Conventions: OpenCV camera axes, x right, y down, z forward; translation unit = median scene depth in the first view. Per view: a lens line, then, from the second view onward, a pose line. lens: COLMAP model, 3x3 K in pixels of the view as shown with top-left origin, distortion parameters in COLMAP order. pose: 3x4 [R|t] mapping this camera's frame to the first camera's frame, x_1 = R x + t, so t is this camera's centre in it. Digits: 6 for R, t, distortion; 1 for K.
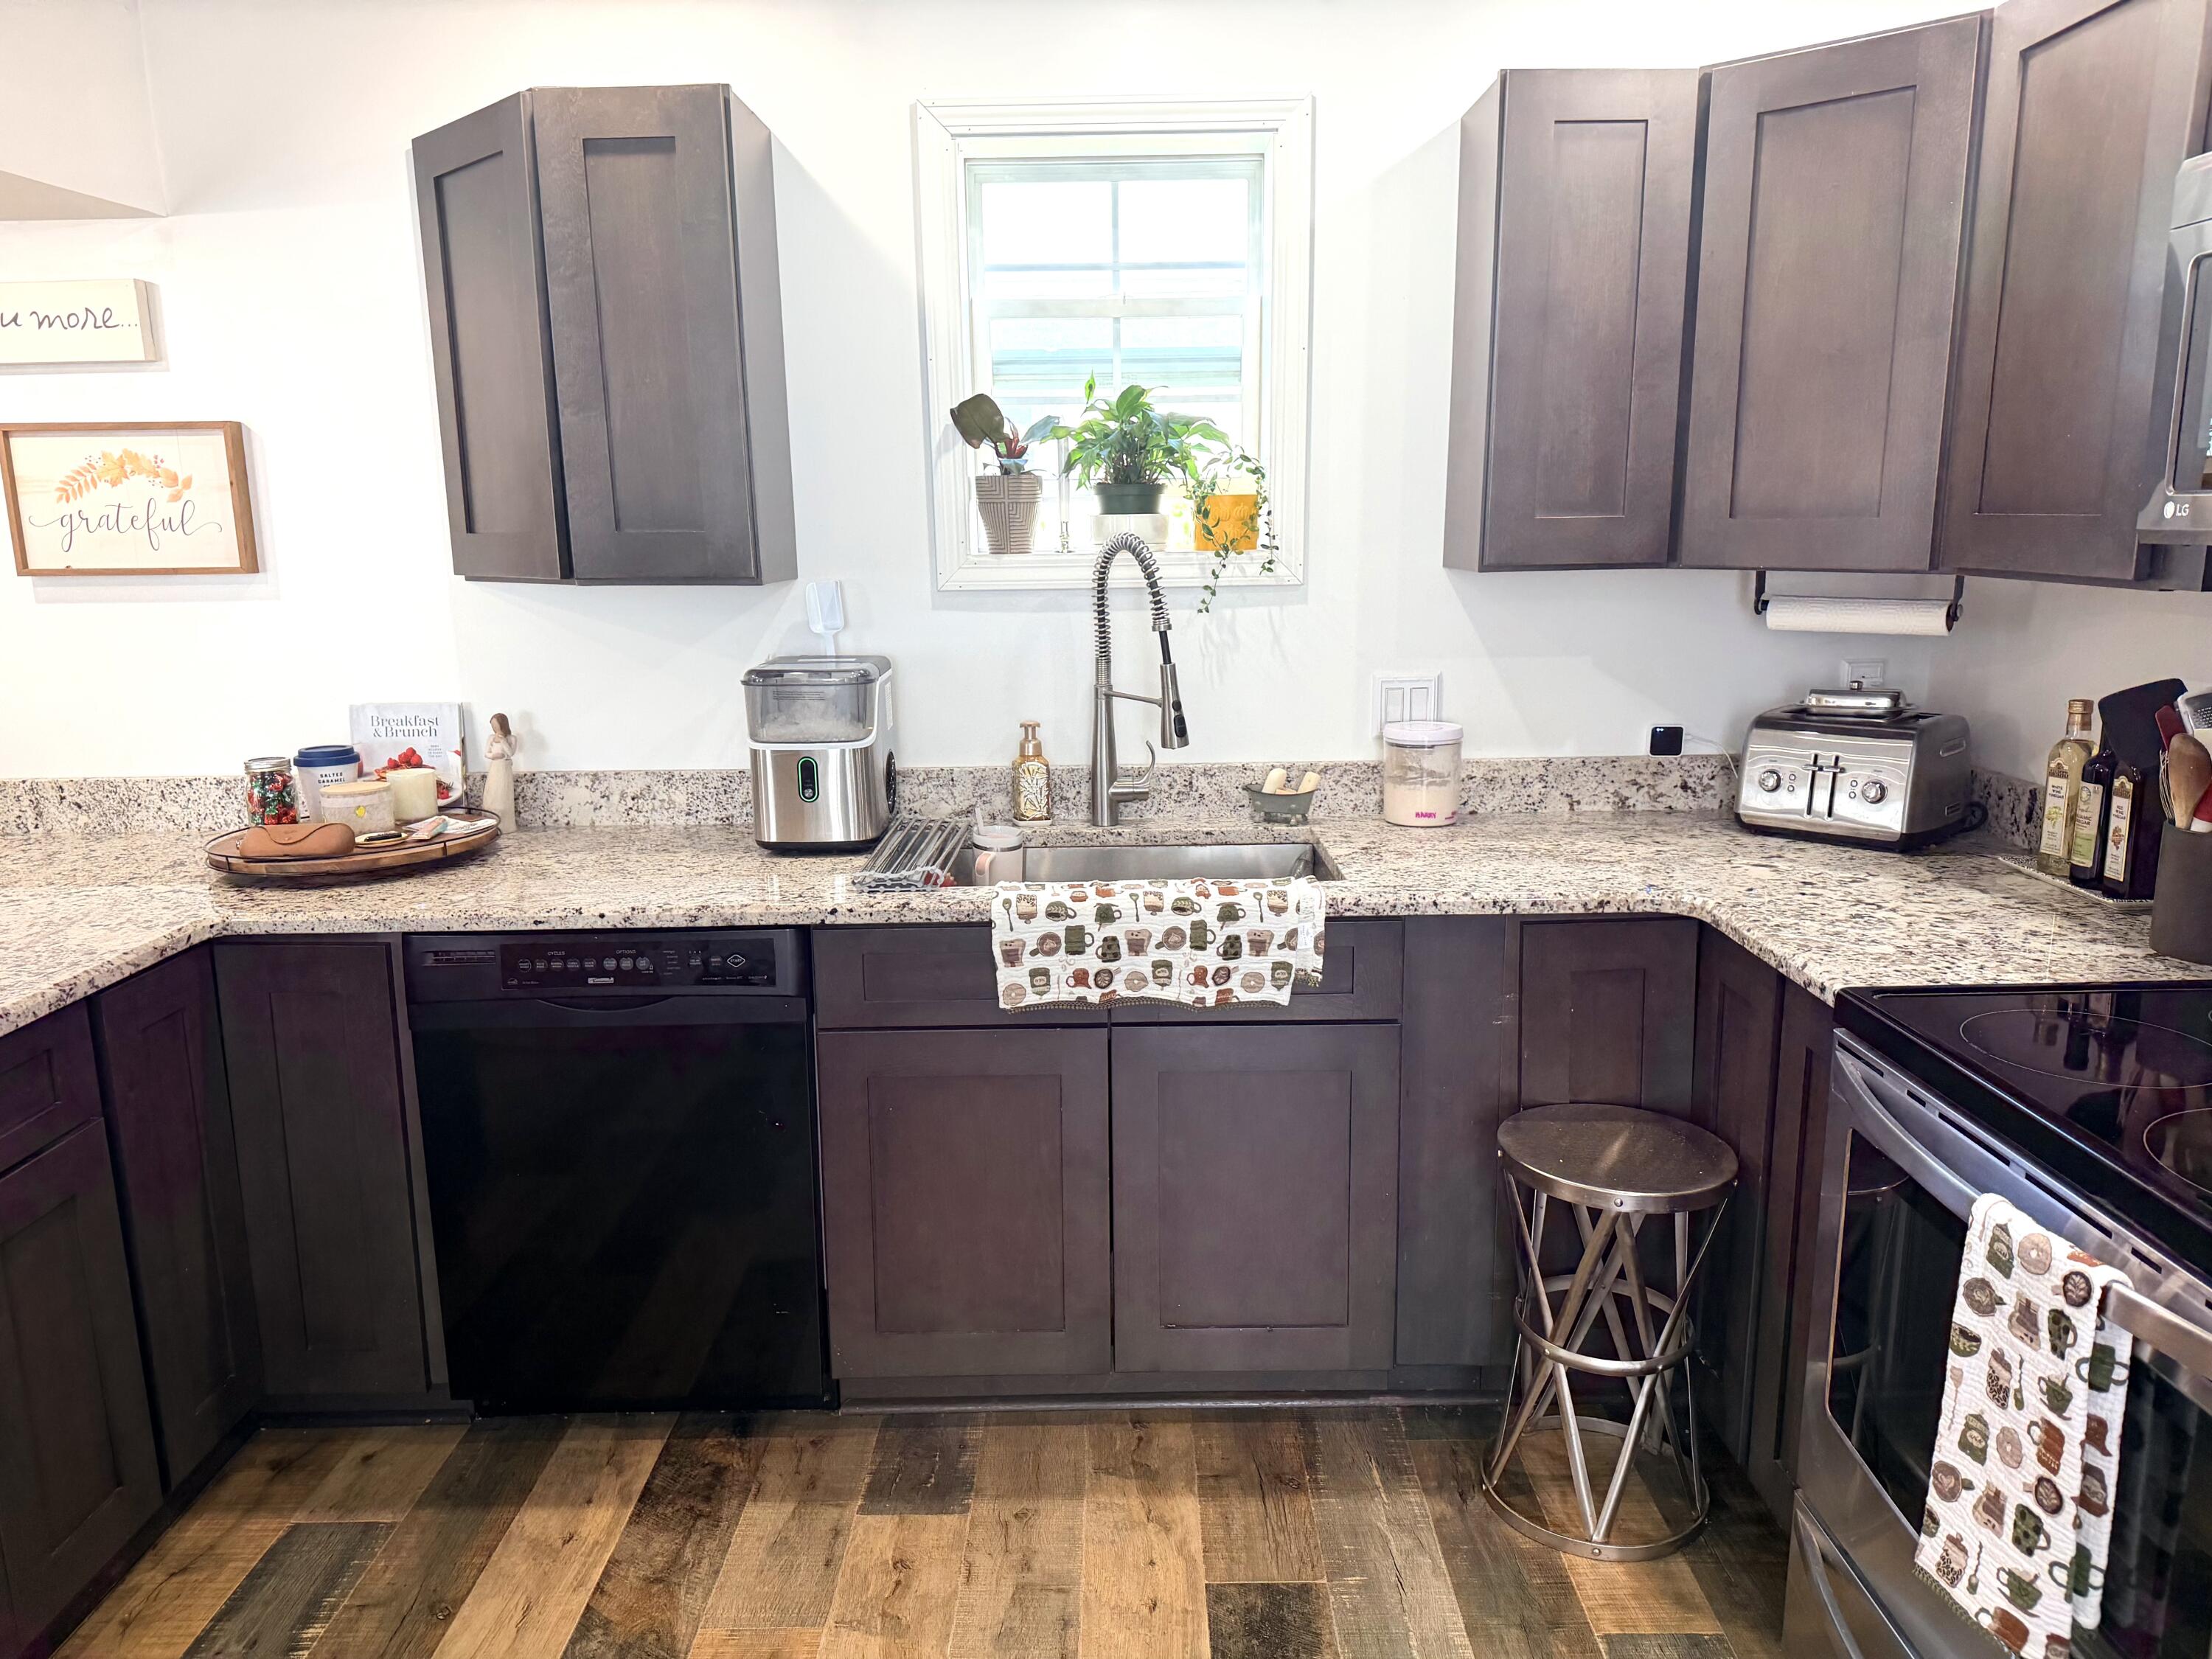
lens RADIAL K [[1517.0, 0, 1112.1], [0, 1517.0, 827.4], [0, 0, 1]] dist [0.023942, -0.024211]
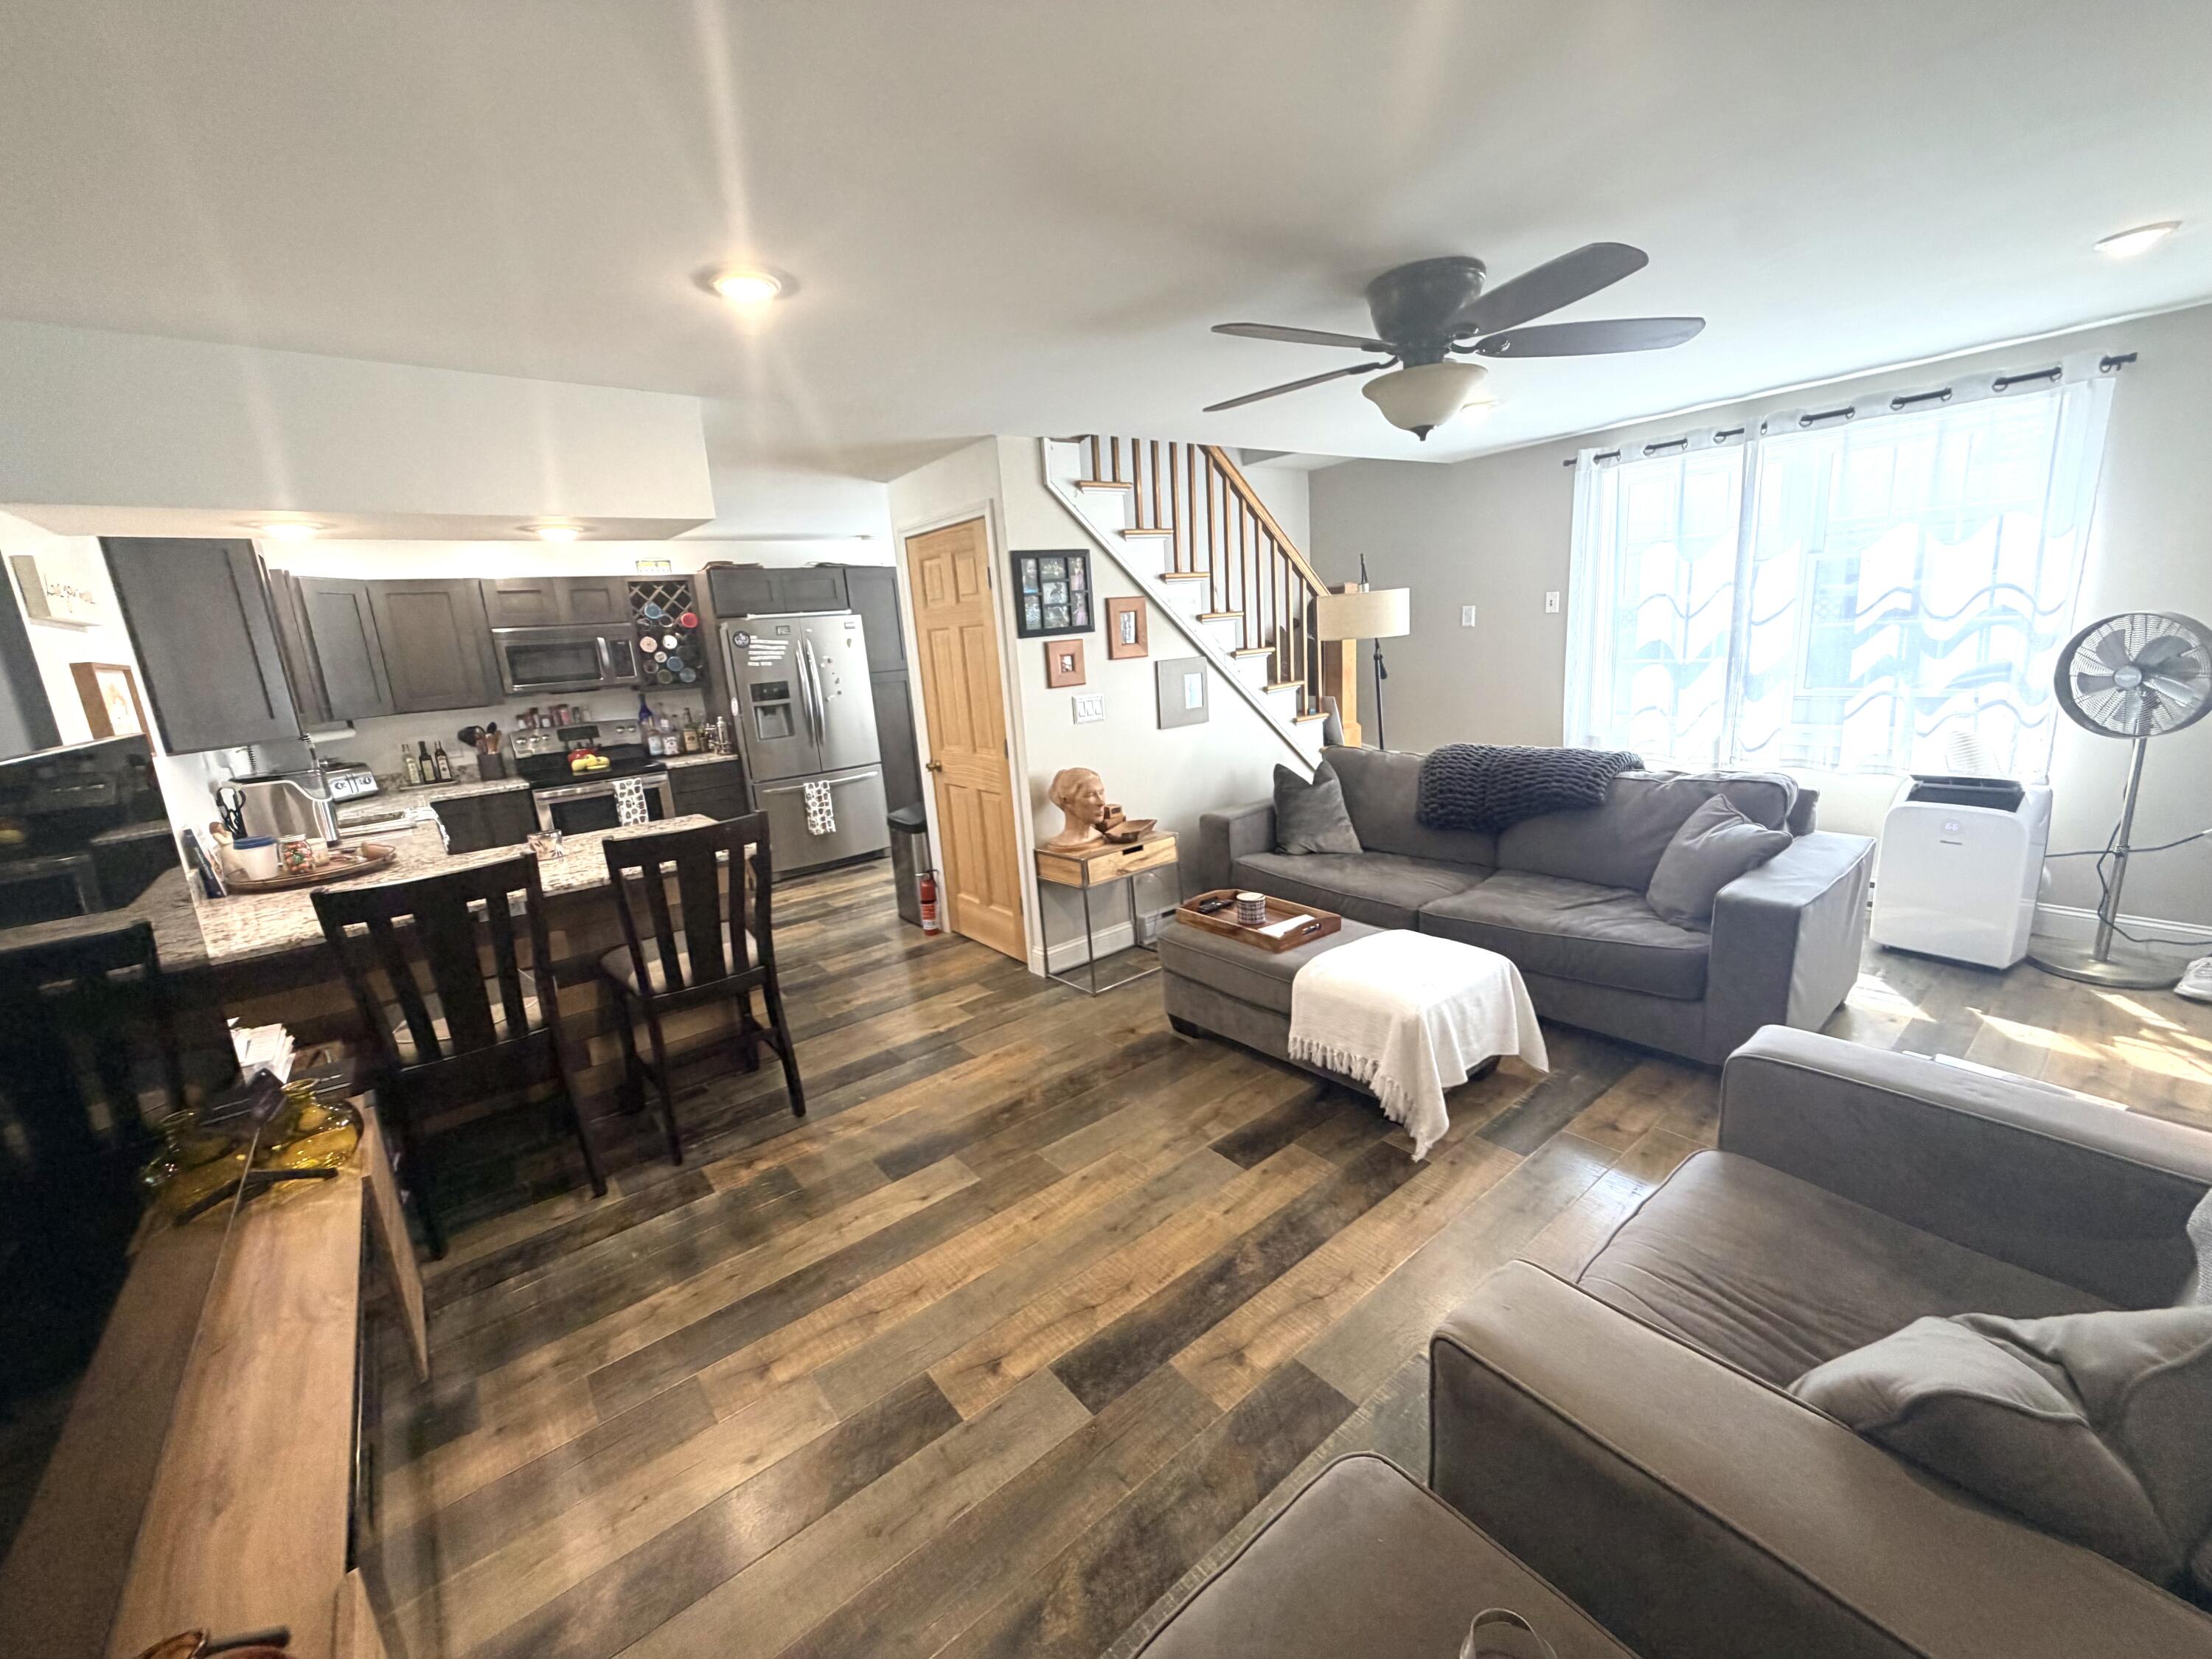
lens RADIAL K [[885.4, 0, 1111.3], [0, 885.4, 826.1], [0, 0, 1]] dist [0.001296, -0.000594]
pose [[-0.615100, -0.114879, 0.780035, -1.981918], [0.231000, 0.919658, 0.317597, -0.164451], [-0.753851, 0.375542, -0.539145, 0.775259]]
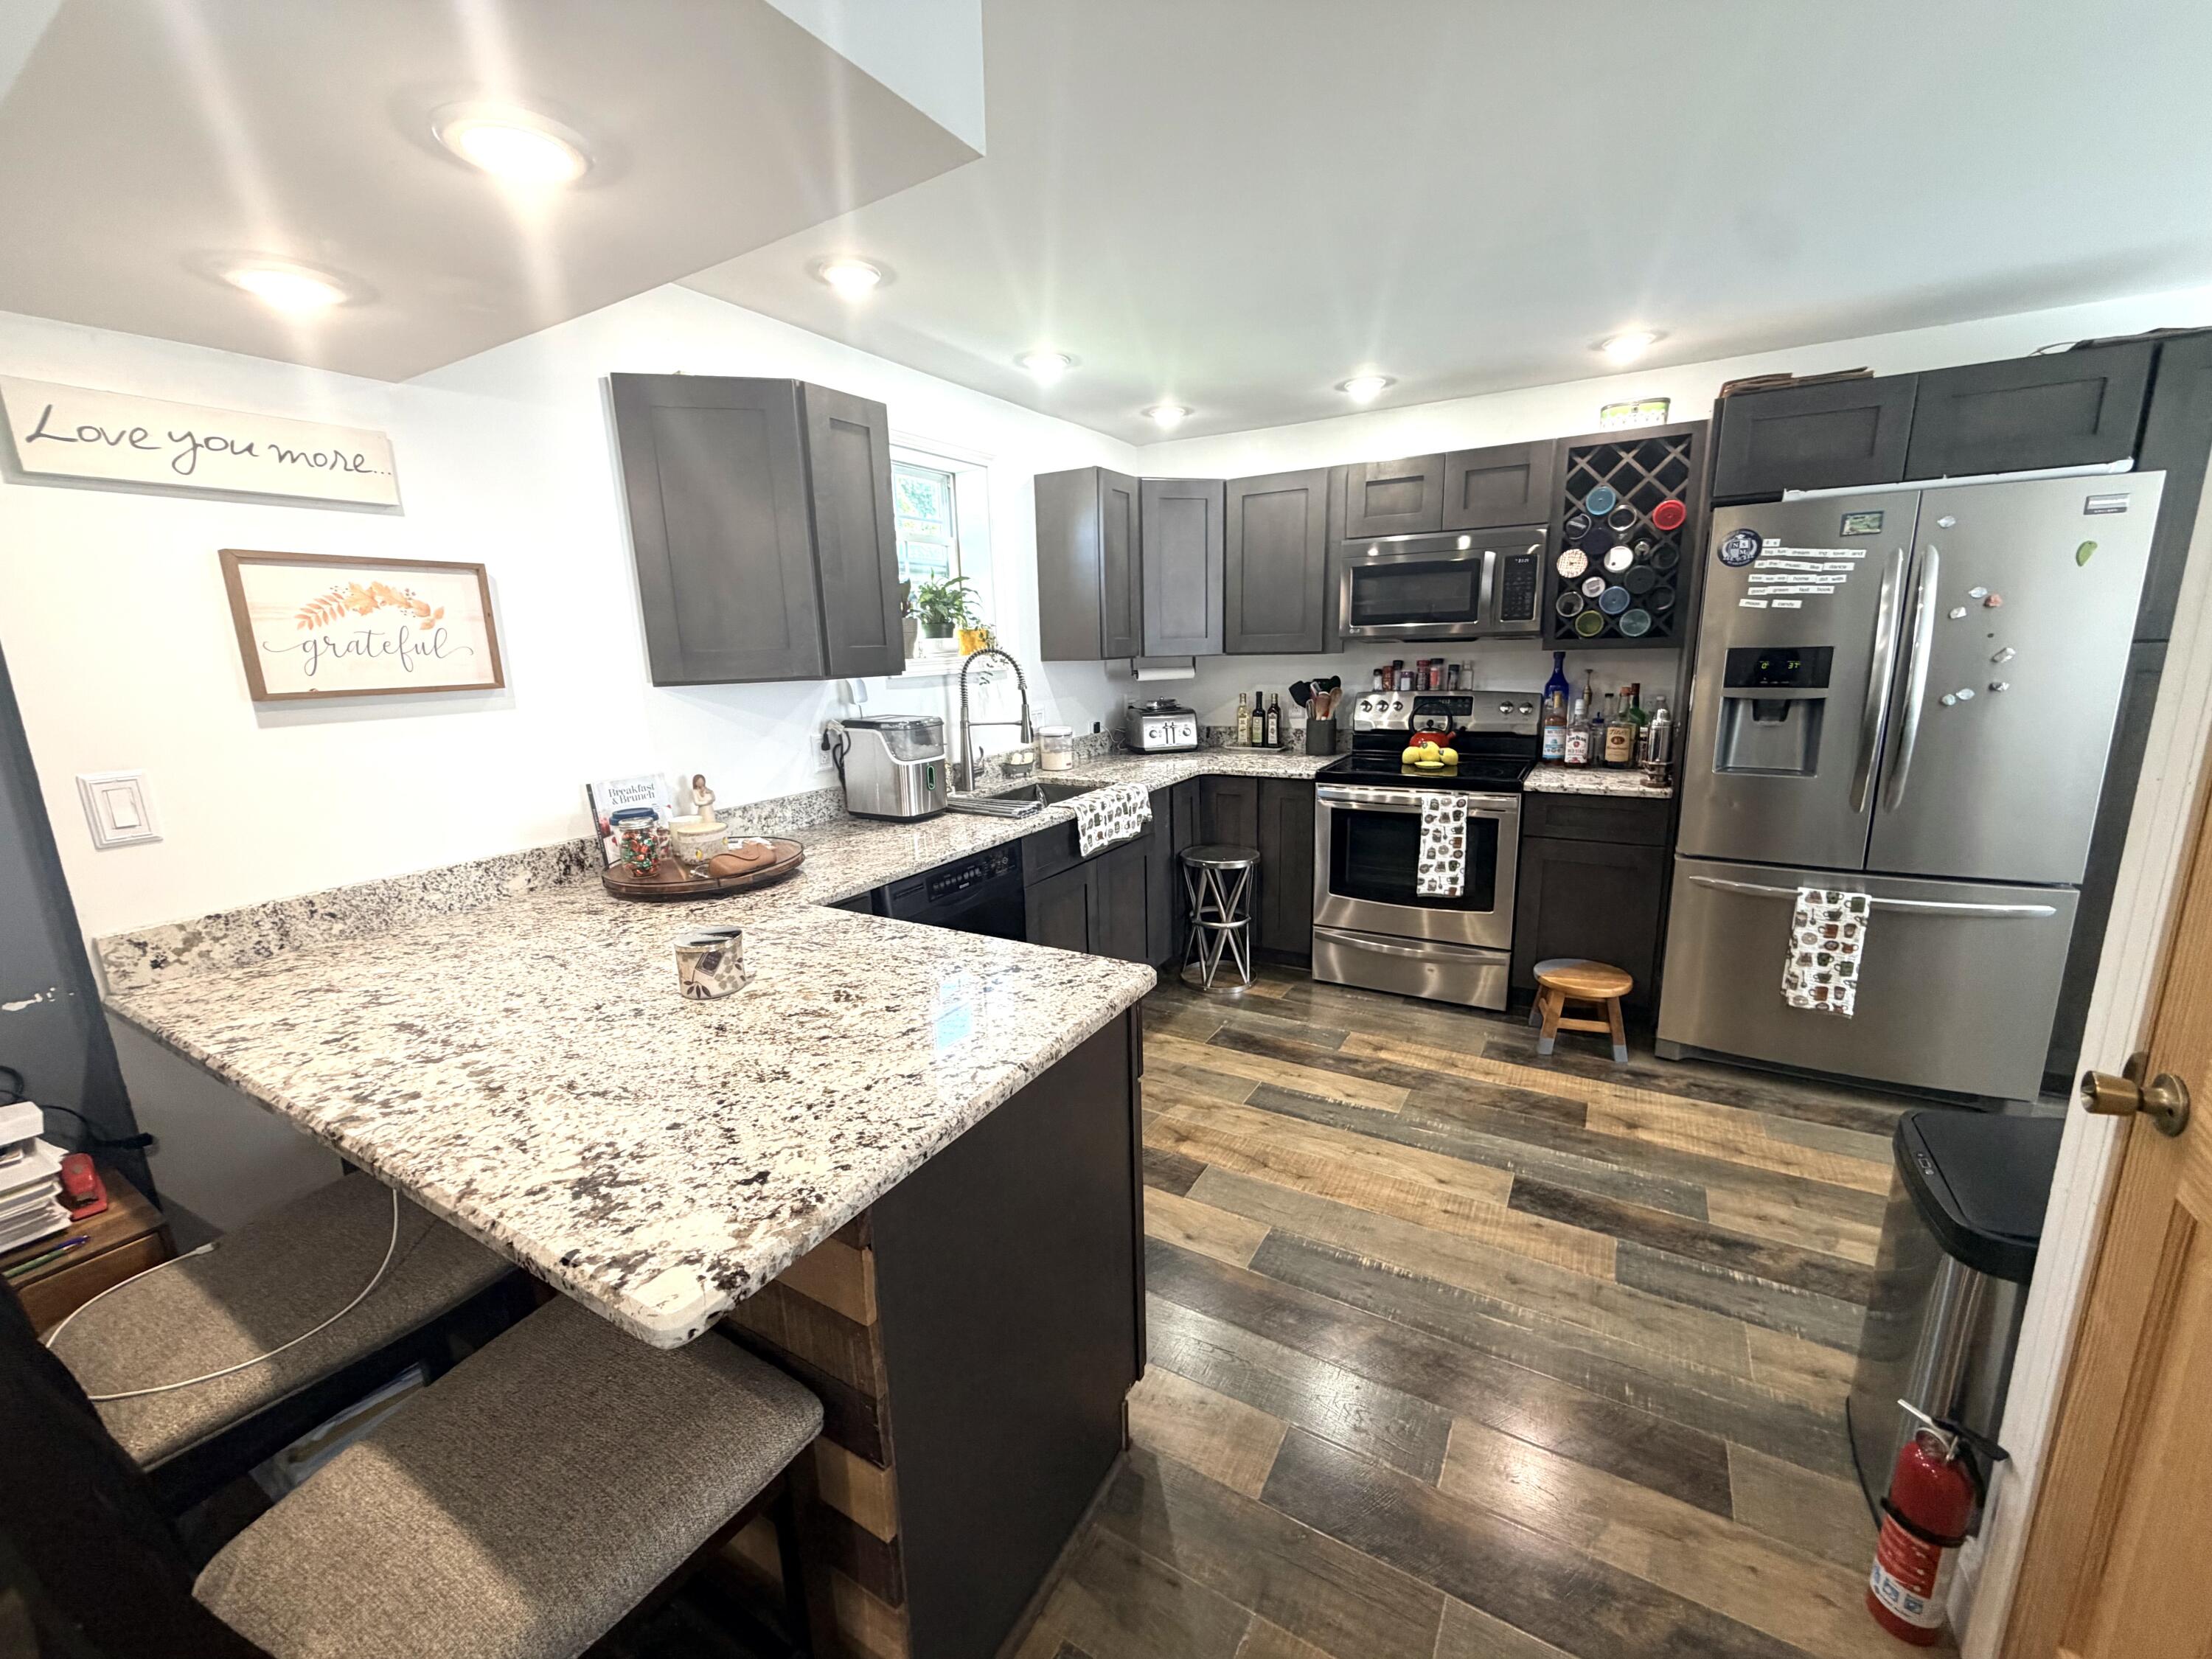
lens RADIAL K [[885.4, 0, 1096.2], [0, 885.4, 825.4], [0, 0, 1]] dist [0.001296, -0.000594]
pose [[0.517718, -0.177757, 0.836882, -0.953479], [0.190297, 0.977600, 0.089923, -0.031368], [-0.834119, 0.112702, 0.539947, 0.229914]]
